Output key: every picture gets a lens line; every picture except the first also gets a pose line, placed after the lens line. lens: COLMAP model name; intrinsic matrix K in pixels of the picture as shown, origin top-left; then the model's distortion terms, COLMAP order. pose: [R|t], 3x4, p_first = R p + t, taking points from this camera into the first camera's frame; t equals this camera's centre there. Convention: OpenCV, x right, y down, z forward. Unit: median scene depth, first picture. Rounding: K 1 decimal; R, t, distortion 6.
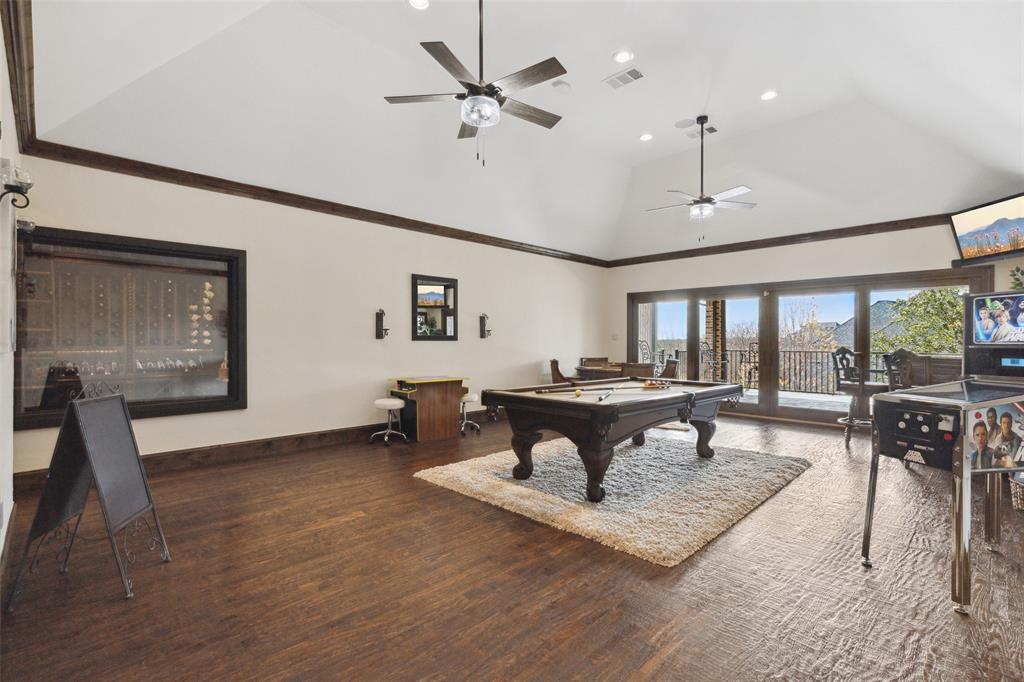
lens RADIAL K [[473.6, 0, 513.1], [0, 473.6, 345.9], [0, 0, 1]] dist [0.000568, 0.000133]
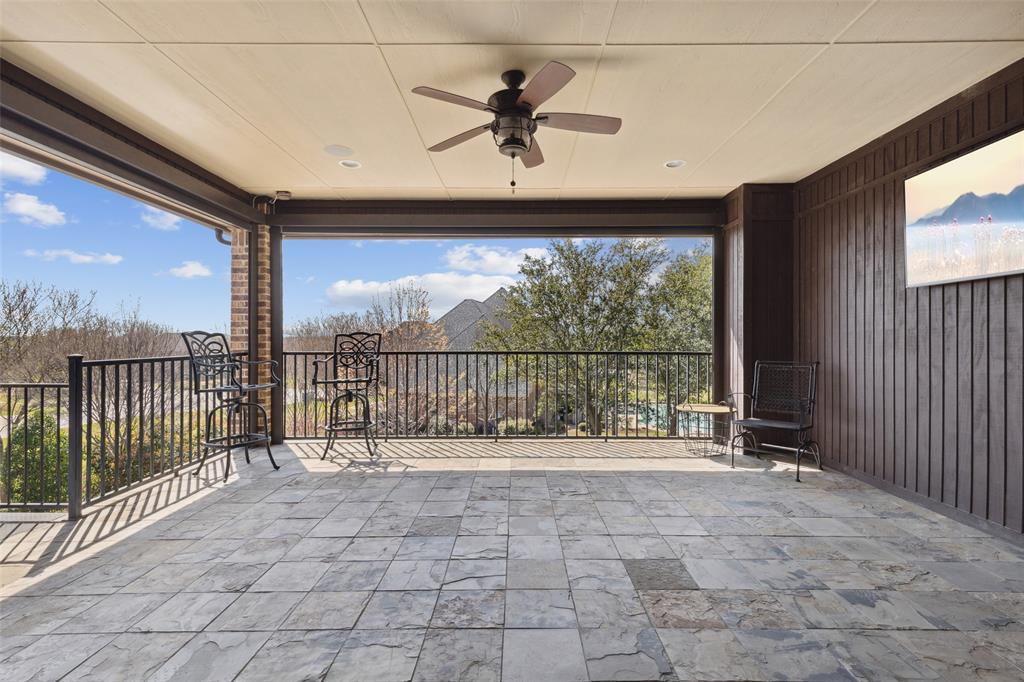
lens RADIAL K [[473.6, 0, 514.5], [0, 473.6, 342.2], [0, 0, 1]] dist [0.000568, 0.000133]
pose [[0.700180, -0.001407, 0.713965, 0.294985], [0.002309, 0.999997, -0.000294, 0.000161], [-0.713962, 0.001854, 0.700182, 0.563566]]
